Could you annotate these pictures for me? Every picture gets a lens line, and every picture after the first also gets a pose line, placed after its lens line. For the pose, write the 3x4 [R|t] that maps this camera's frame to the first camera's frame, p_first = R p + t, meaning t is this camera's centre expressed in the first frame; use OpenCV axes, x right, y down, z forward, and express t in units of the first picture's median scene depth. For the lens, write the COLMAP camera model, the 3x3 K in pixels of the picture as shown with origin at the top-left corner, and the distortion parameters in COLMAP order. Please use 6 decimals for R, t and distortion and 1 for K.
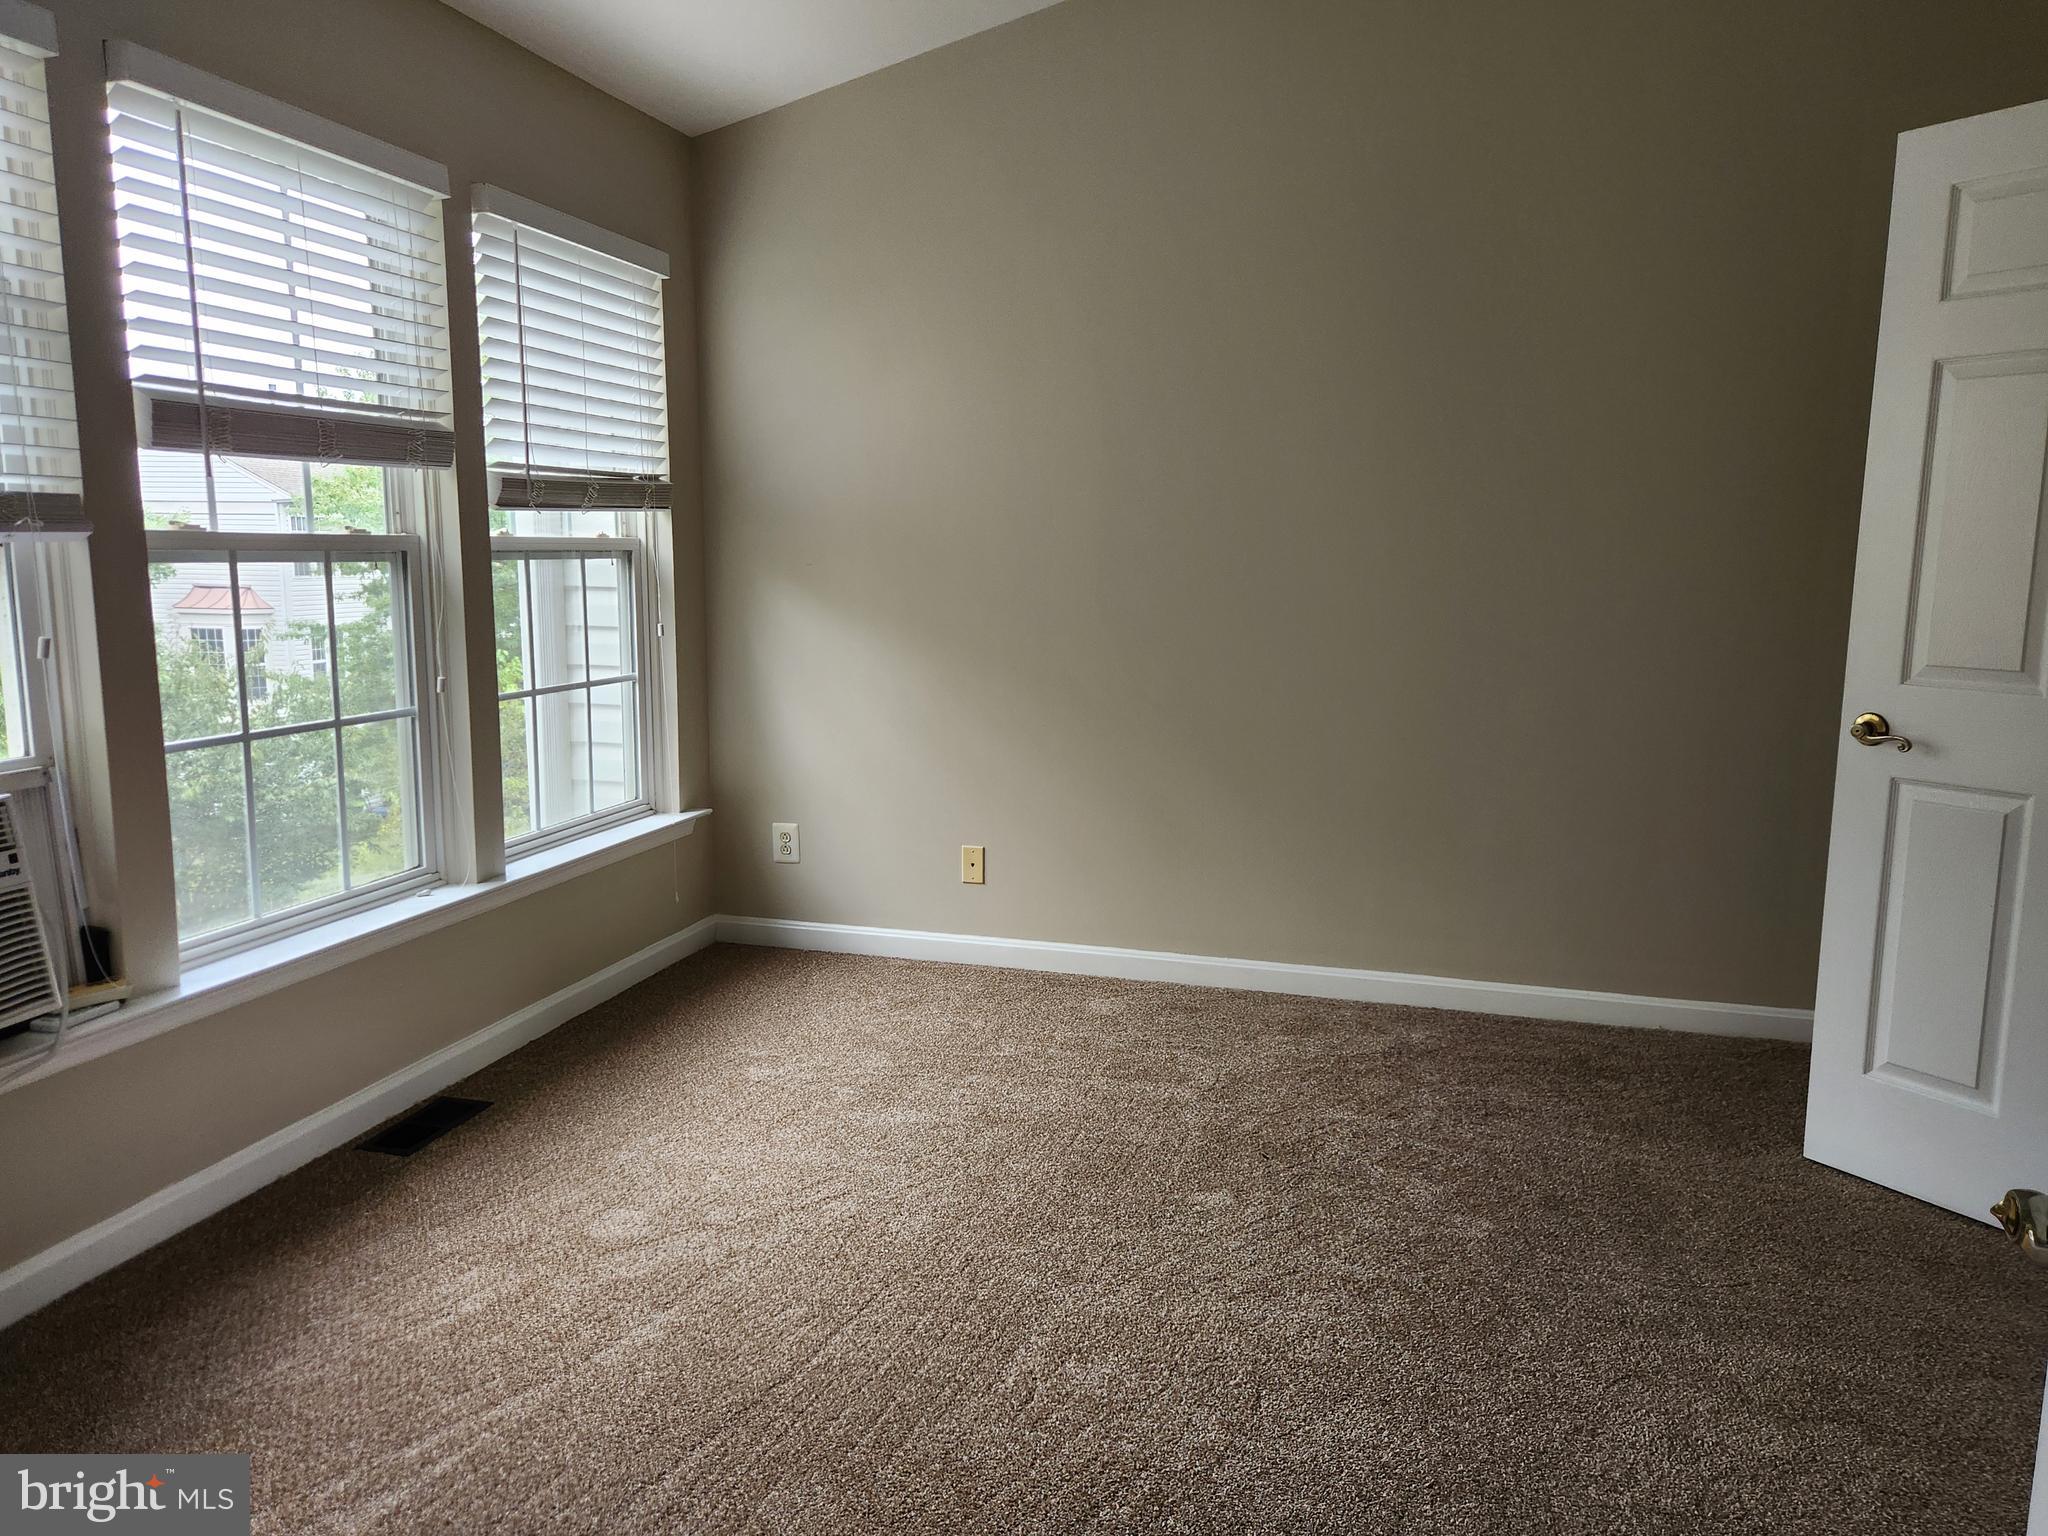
lens RADIAL K [[1434.8, 0, 1029.4], [0, 1434.8, 762.4], [0, 0, 1]] dist [0.059262, -0.053271]
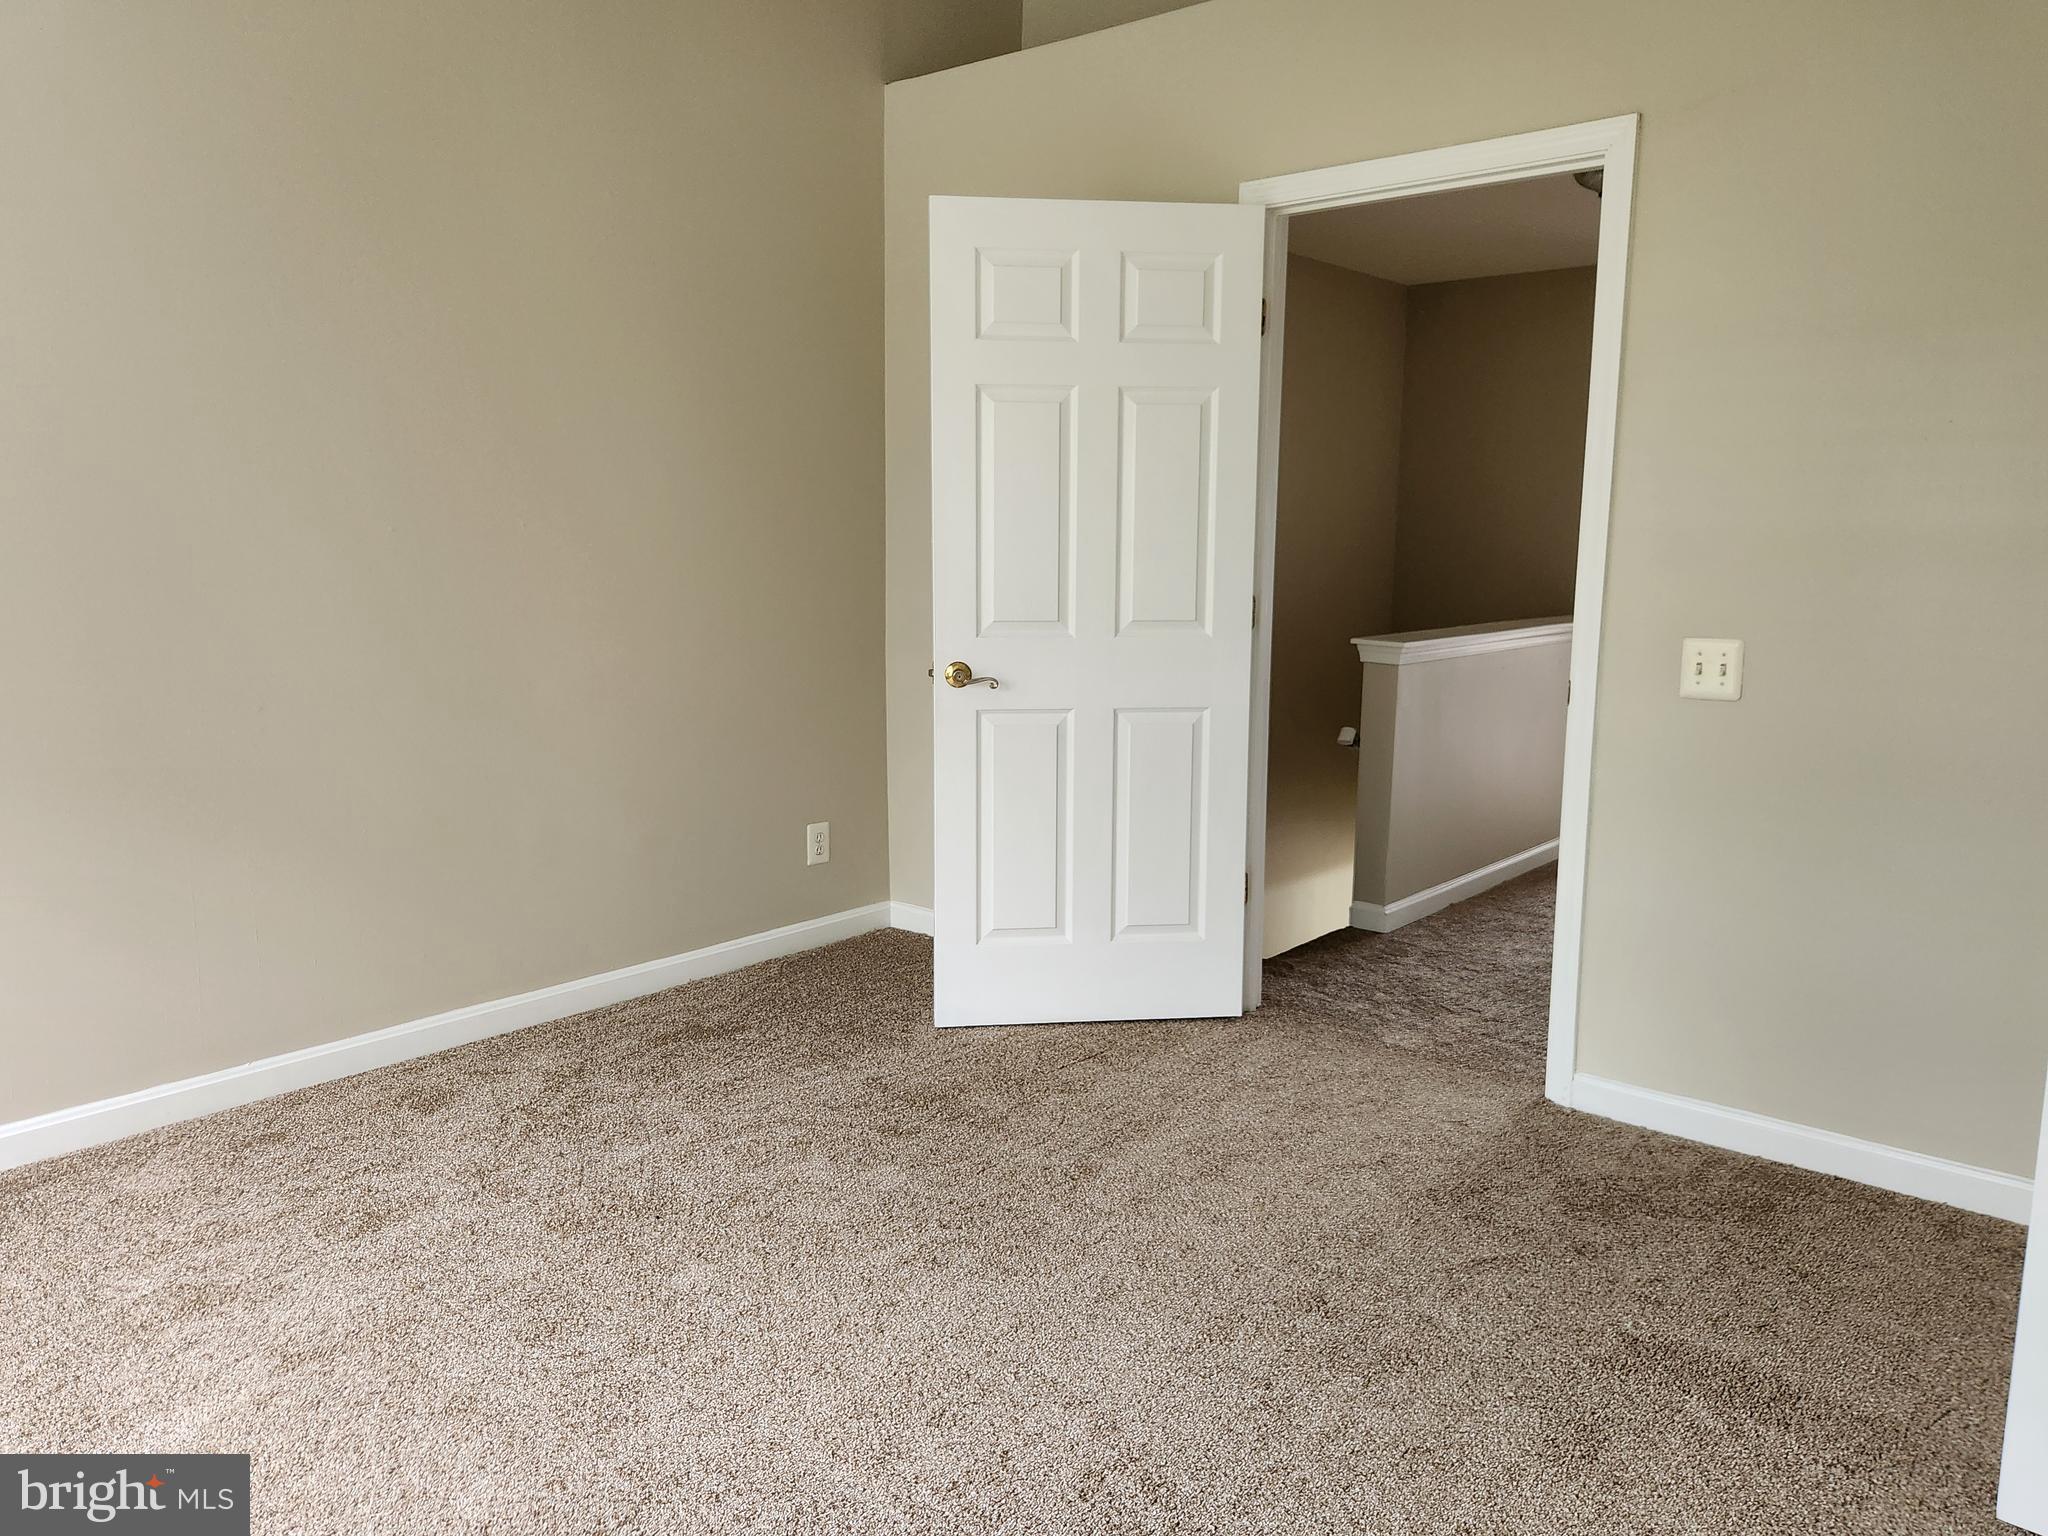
lens RADIAL K [[1434.8, 0, 1024.5], [0, 1434.8, 758.9], [0, 0, 1]] dist [0.059262, -0.053271]
pose [[0.425379, -0.144061, 0.893476, -0.478408], [0.133923, 0.986400, 0.095284, -0.056486], [-0.895052, 0.079126, 0.438887, 0.376230]]
